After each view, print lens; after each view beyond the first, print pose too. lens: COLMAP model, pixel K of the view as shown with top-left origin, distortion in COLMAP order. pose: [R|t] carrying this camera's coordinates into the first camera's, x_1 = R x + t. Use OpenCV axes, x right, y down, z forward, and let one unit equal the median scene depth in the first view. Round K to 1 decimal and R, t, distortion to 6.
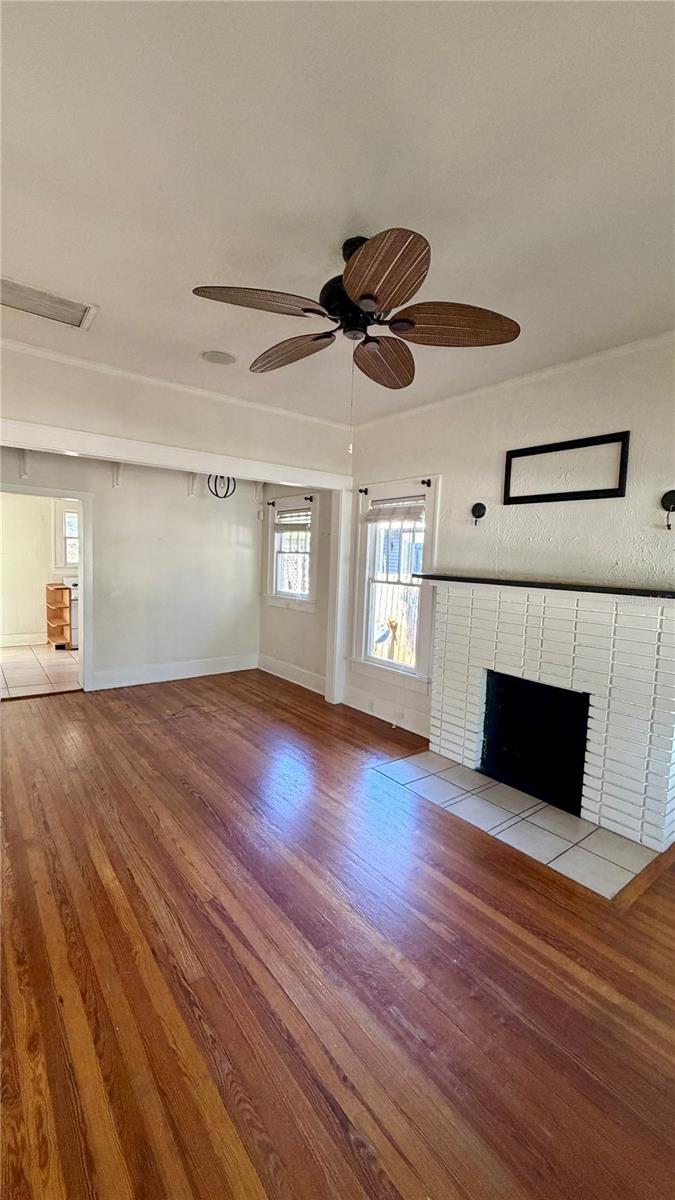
lens RADIAL K [[479.6, 0, 334.6], [0, 479.6, 596.7], [0, 0, 1]] dist [0.000524, 0.000437]
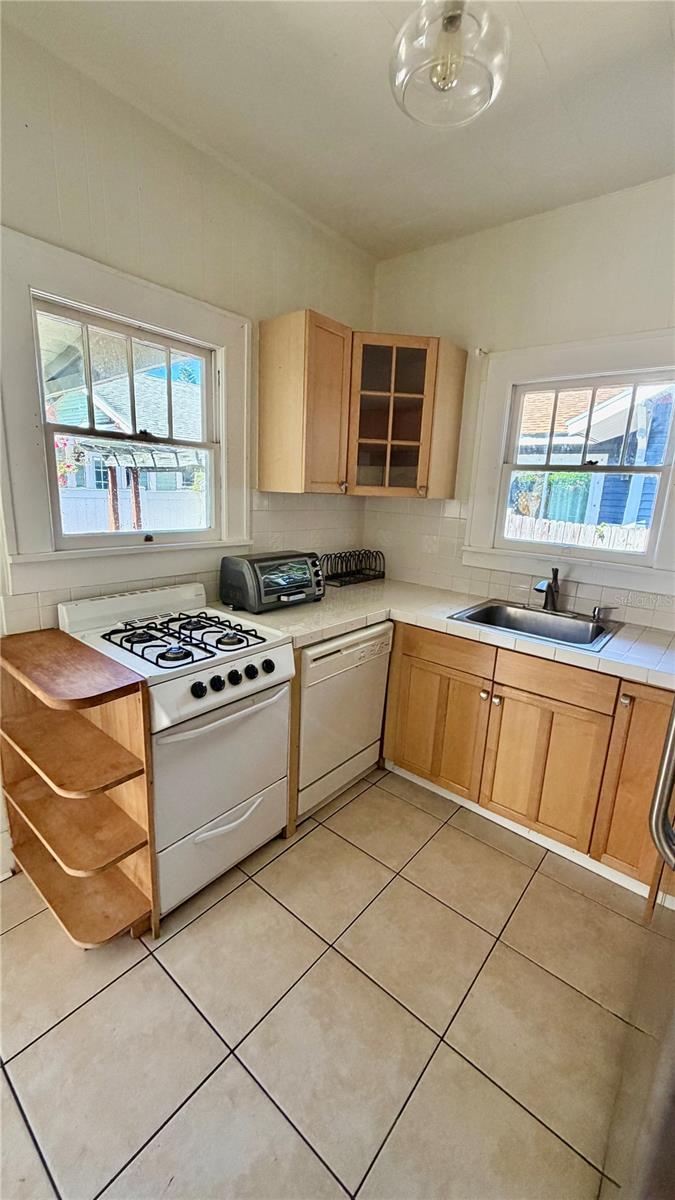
lens RADIAL K [[479.6, 0, 334.6], [0, 479.6, 596.7], [0, 0, 1]] dist [0.000524, 0.000437]
pose [[0.975886, -0.038792, 0.214806, -0.771691], [0.005989, 0.988470, 0.151298, -0.123705], [-0.218198, -0.146363, 0.964867, 1.188522]]
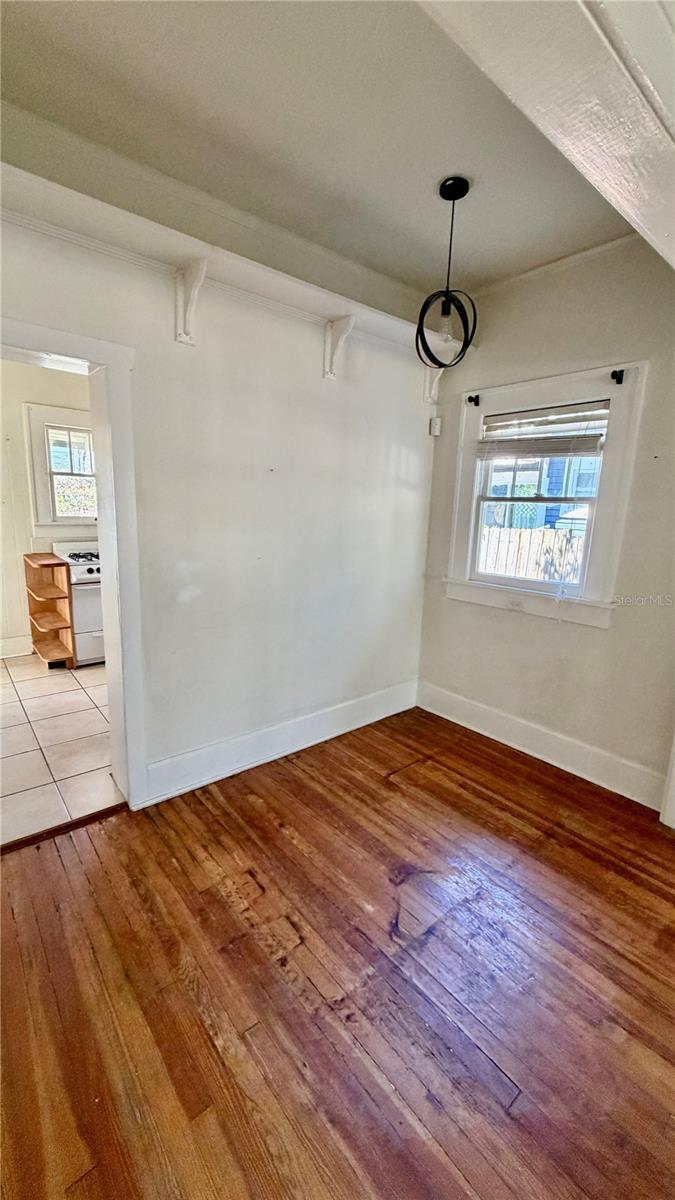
lens RADIAL K [[476.3, 0, 334.8], [0, 476.3, 599.1], [0, 0, 1]] dist [-0.002237, 0.000387]
pose [[0.999214, -0.007924, 0.038833, -0.391044], [0.003342, 0.993167, 0.116655, -0.060399], [-0.039492, -0.116434, 0.992413, 0.643602]]
